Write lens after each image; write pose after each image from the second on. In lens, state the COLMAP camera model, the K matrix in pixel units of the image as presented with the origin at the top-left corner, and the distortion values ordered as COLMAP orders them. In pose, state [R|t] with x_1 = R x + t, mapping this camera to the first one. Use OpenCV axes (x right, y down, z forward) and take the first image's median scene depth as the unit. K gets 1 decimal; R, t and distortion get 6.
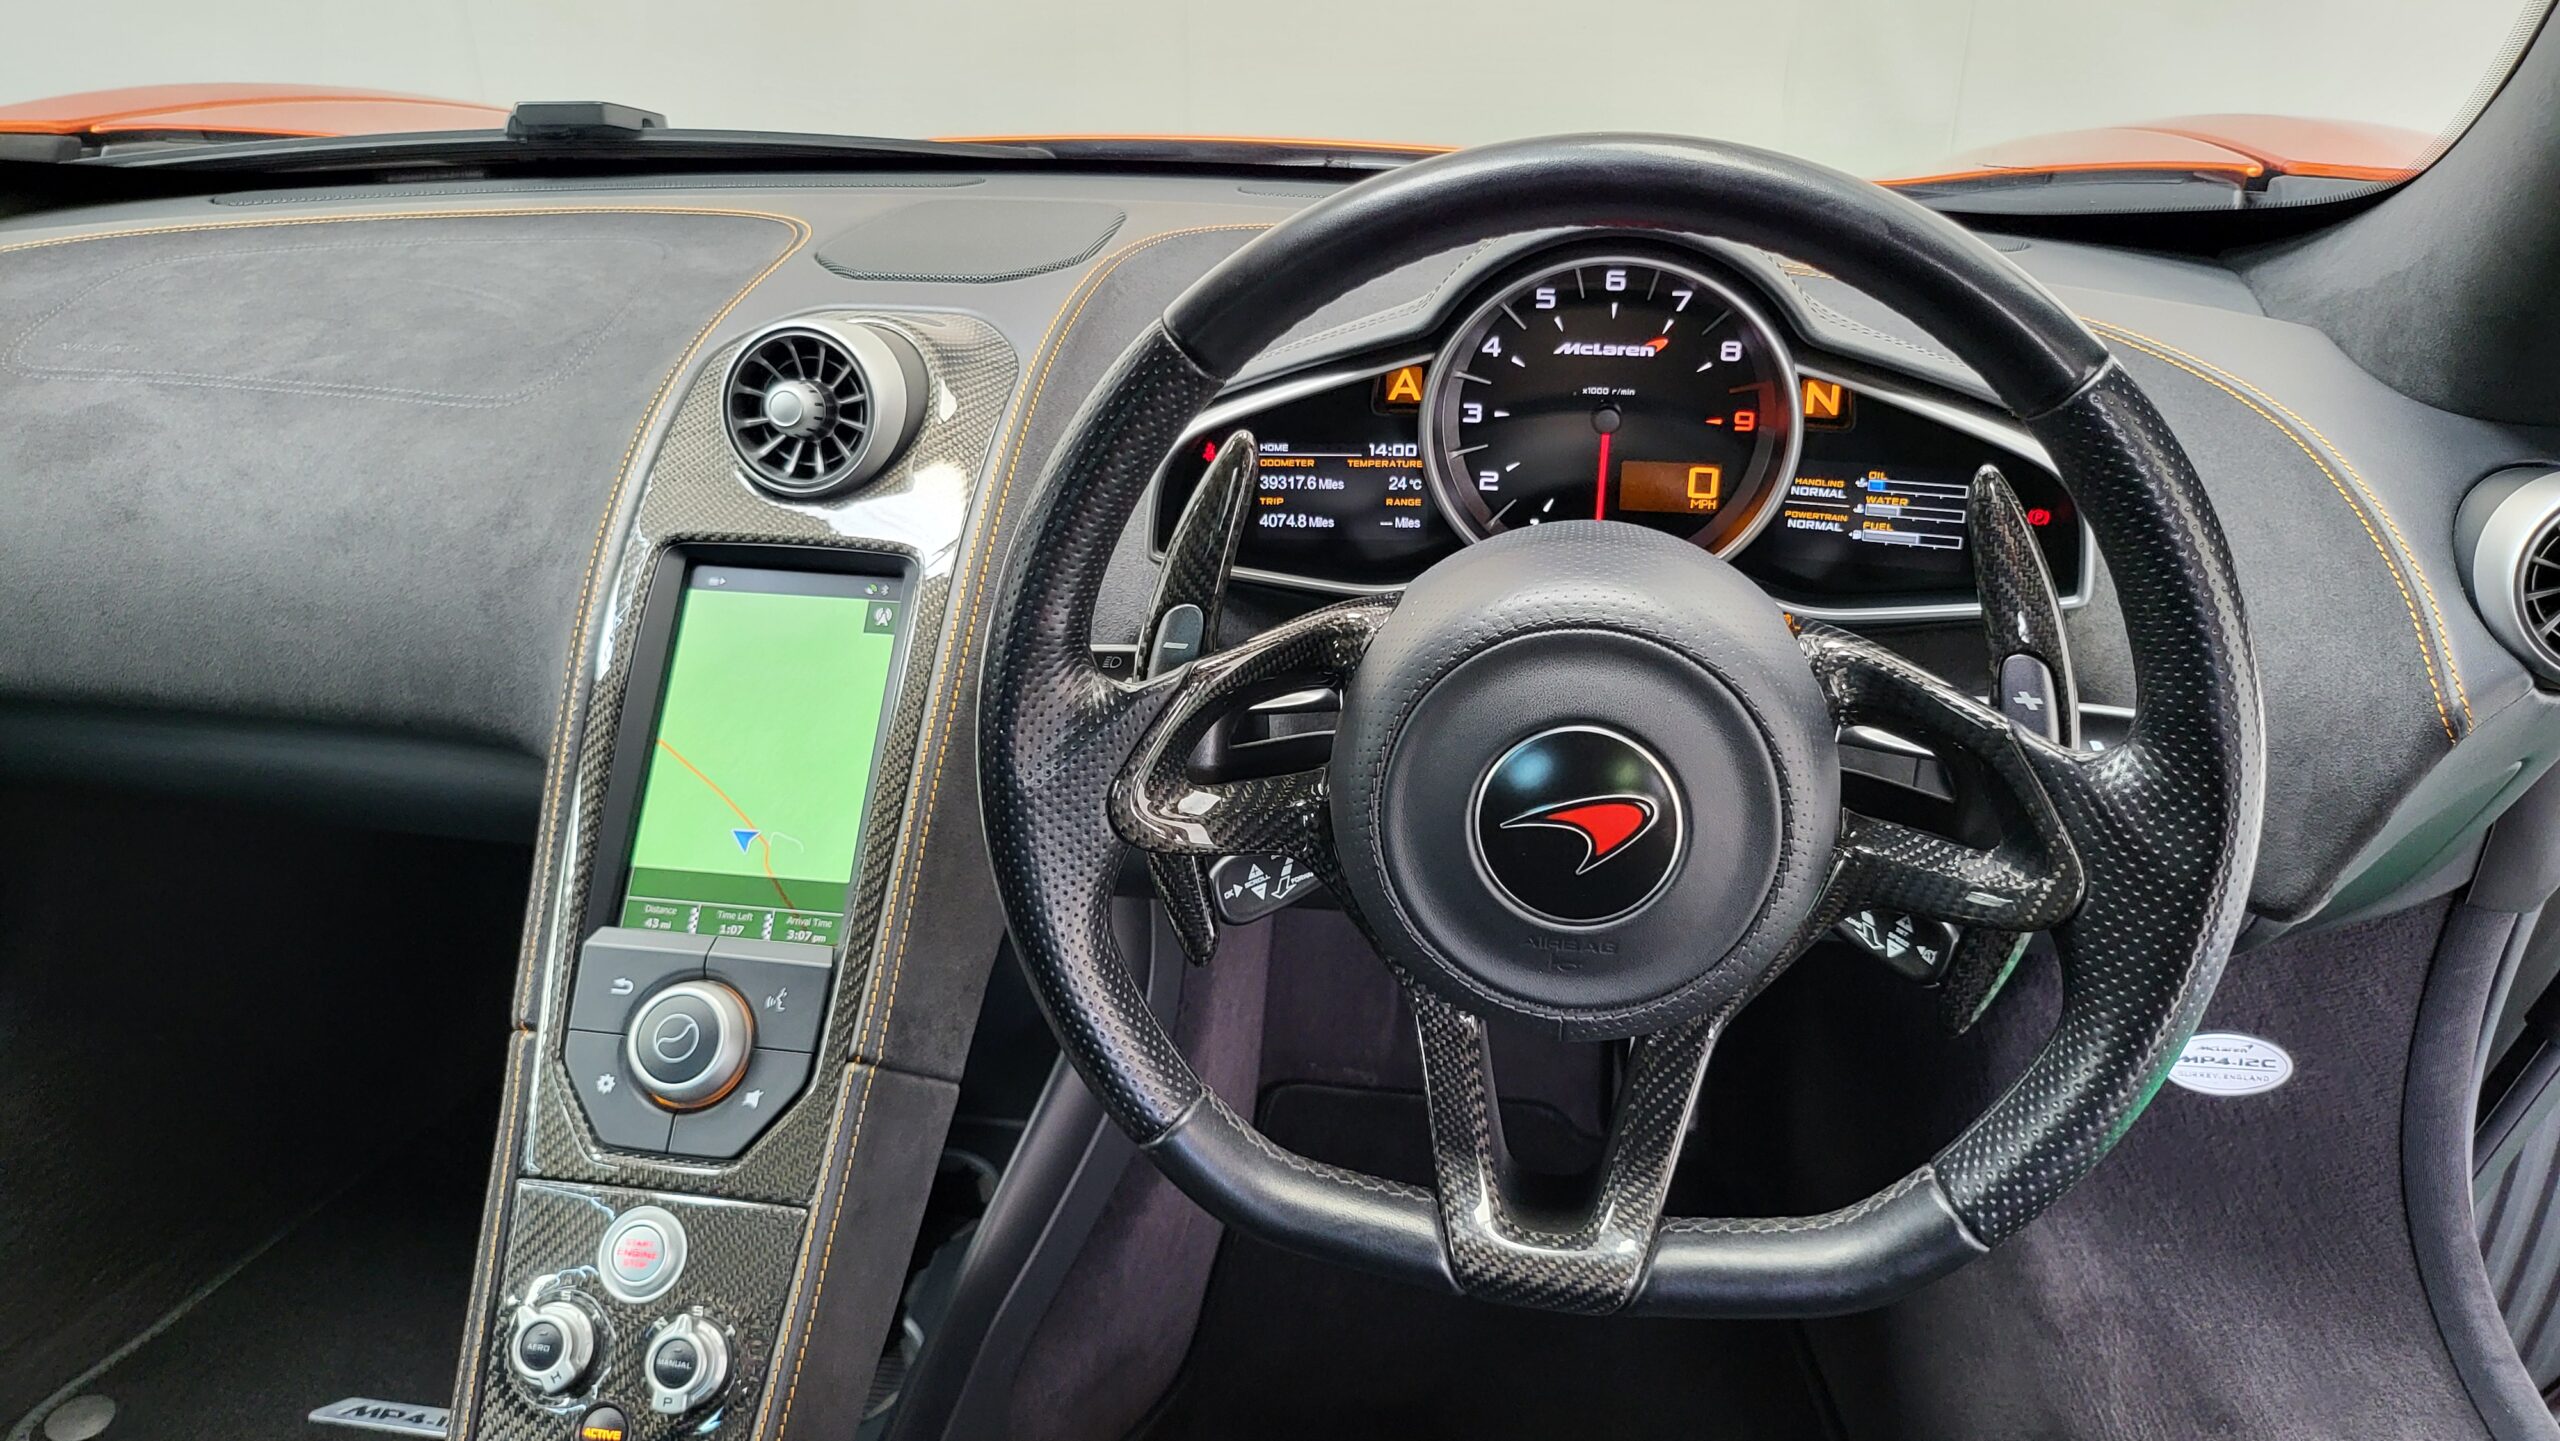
lens RADIAL K [[1775.1, 0, 1280.0], [0, 1775.1, 720.5], [0, 0, 1]] dist [0.019978, -0.008225]
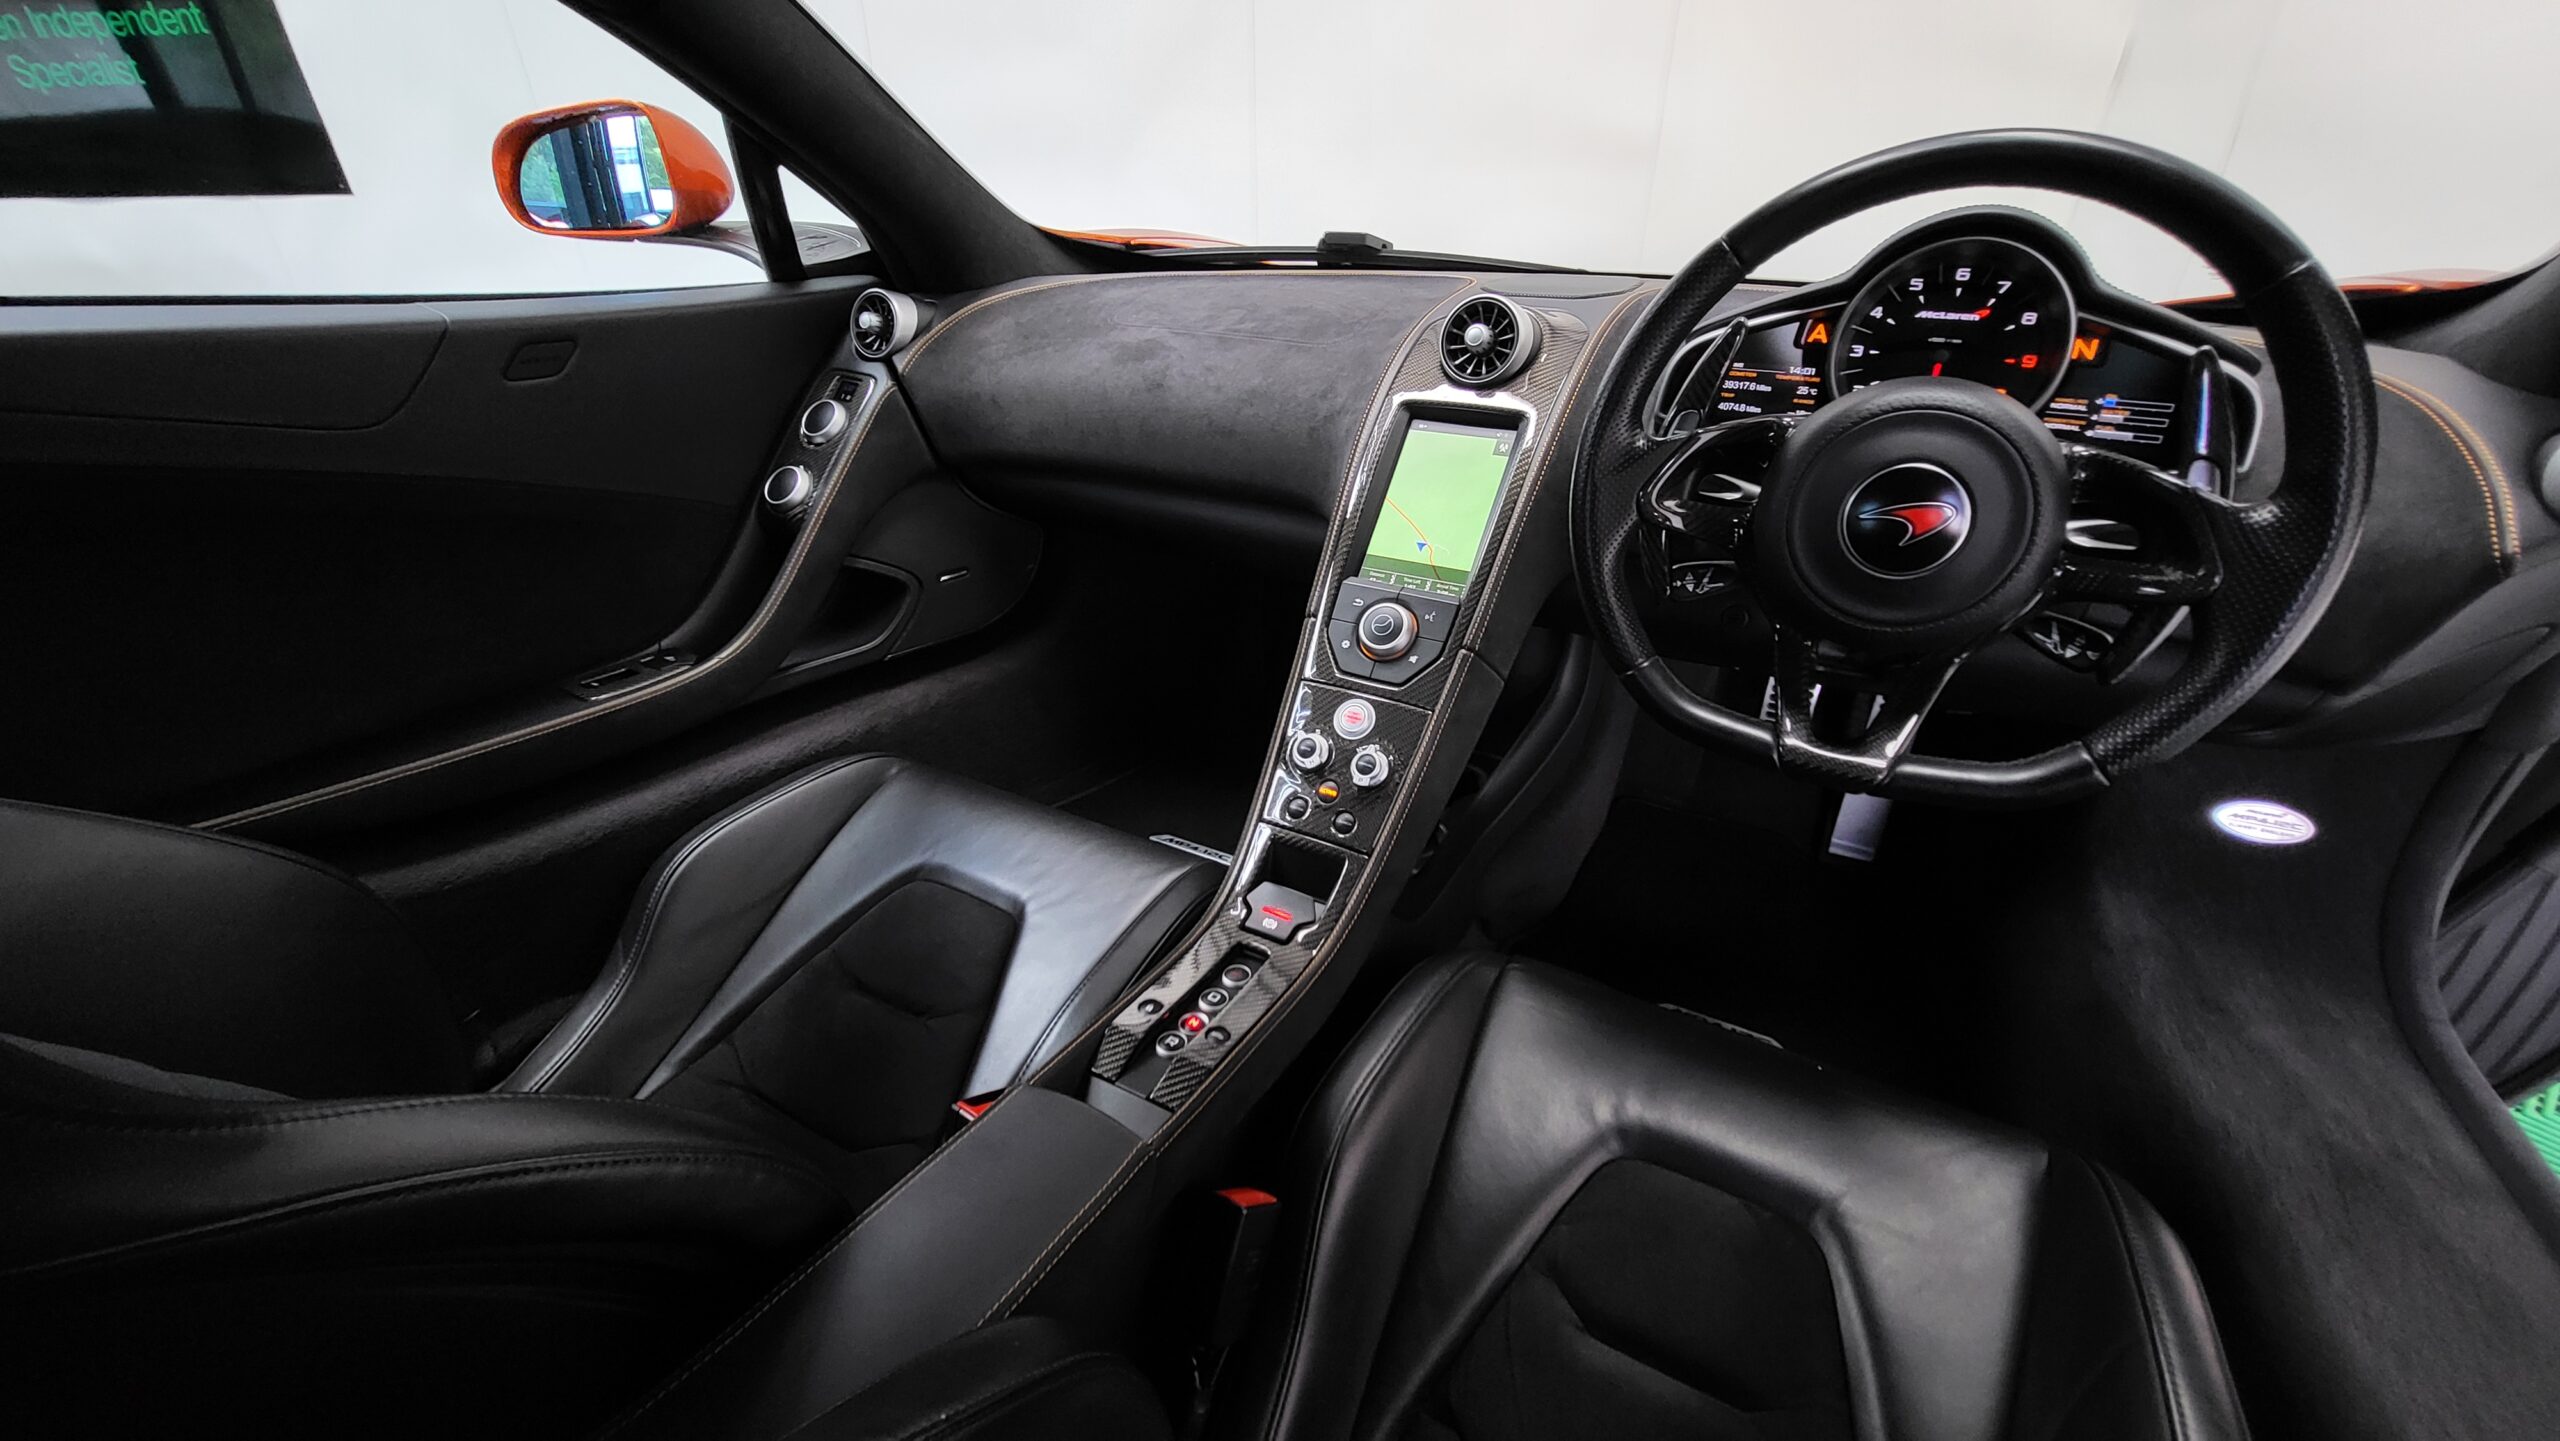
lens RADIAL K [[992.6, 0, 1291.1], [0, 992.6, 759.7], [0, 0, 1]] dist [-0.000579, -0.000107]
pose [[0.944493, 0.171011, -0.280515, -0.082995], [-0.154988, 0.984791, 0.078517, 0.252806], [0.289676, -0.030683, 0.956633, -0.153871]]
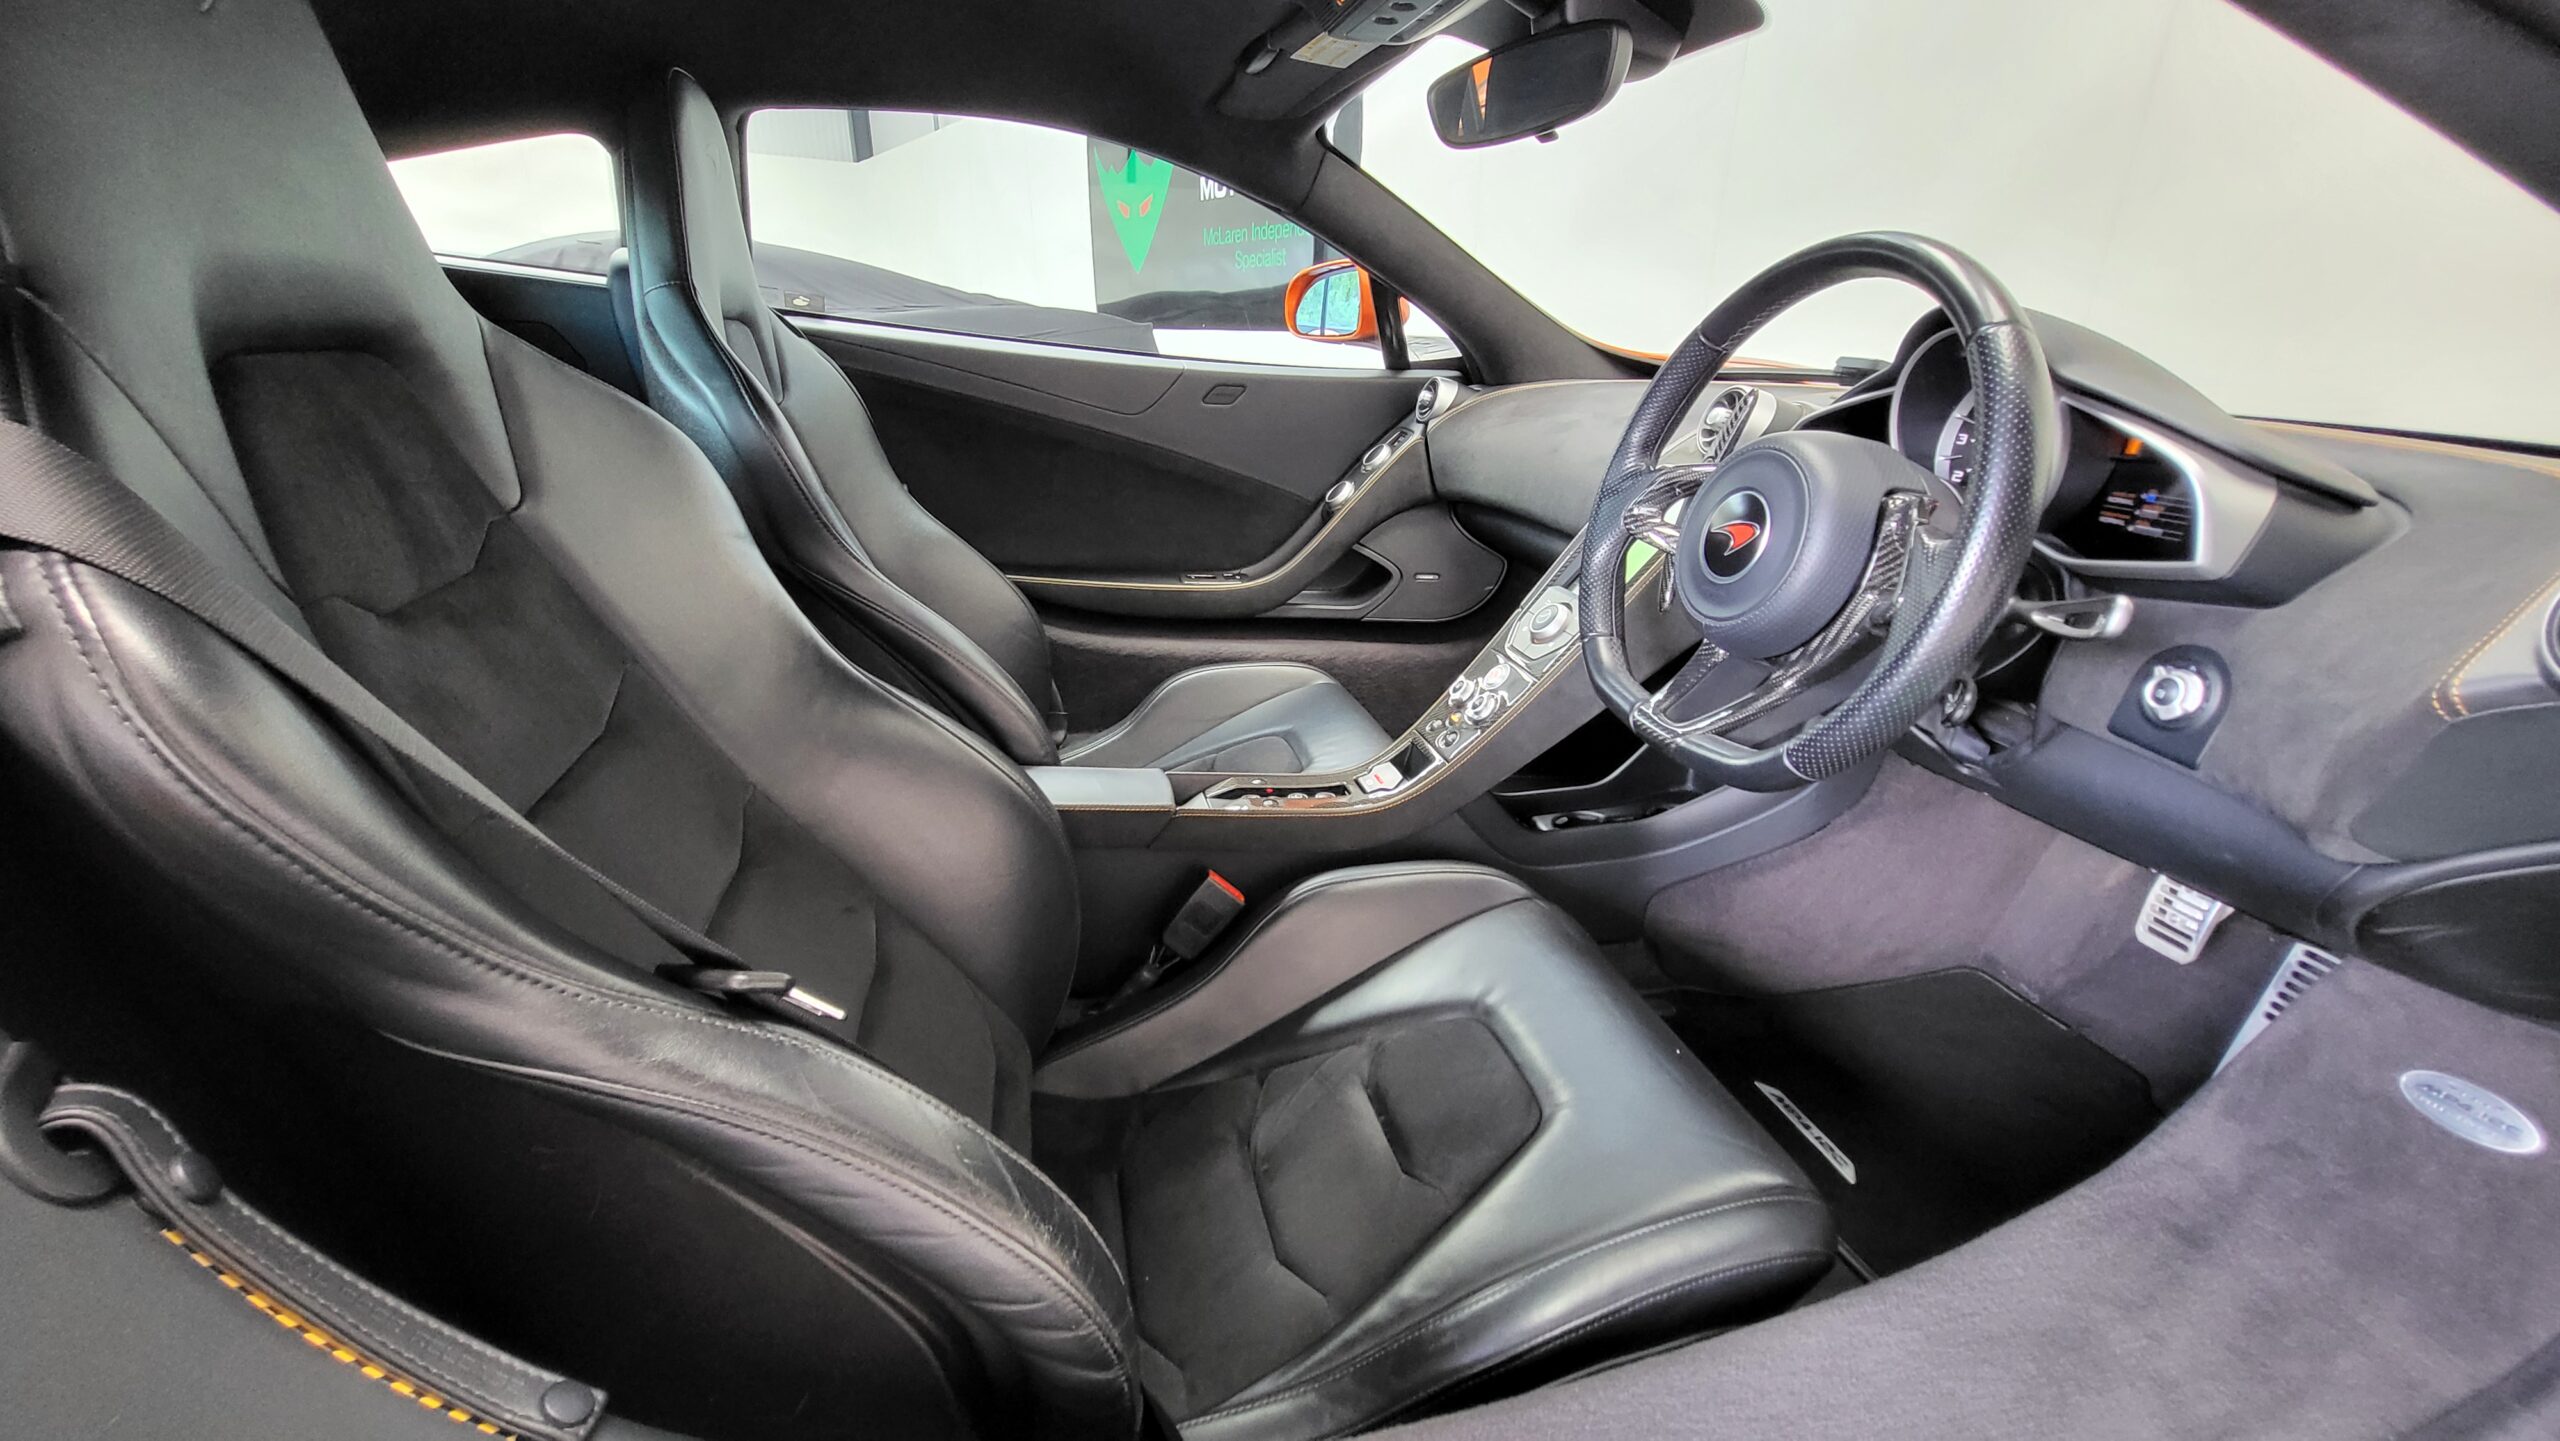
lens RADIAL K [[1012.6, 0, 1286.2], [0, 1012.6, 739.2], [0, 0, 1]] dist [0.001317, -0.000114]
pose [[0.405557, 0.354823, -0.842392, 0.874900], [-0.437899, 0.884366, 0.161683, 0.262447], [0.802352, 0.303311, 0.514037, -0.055376]]
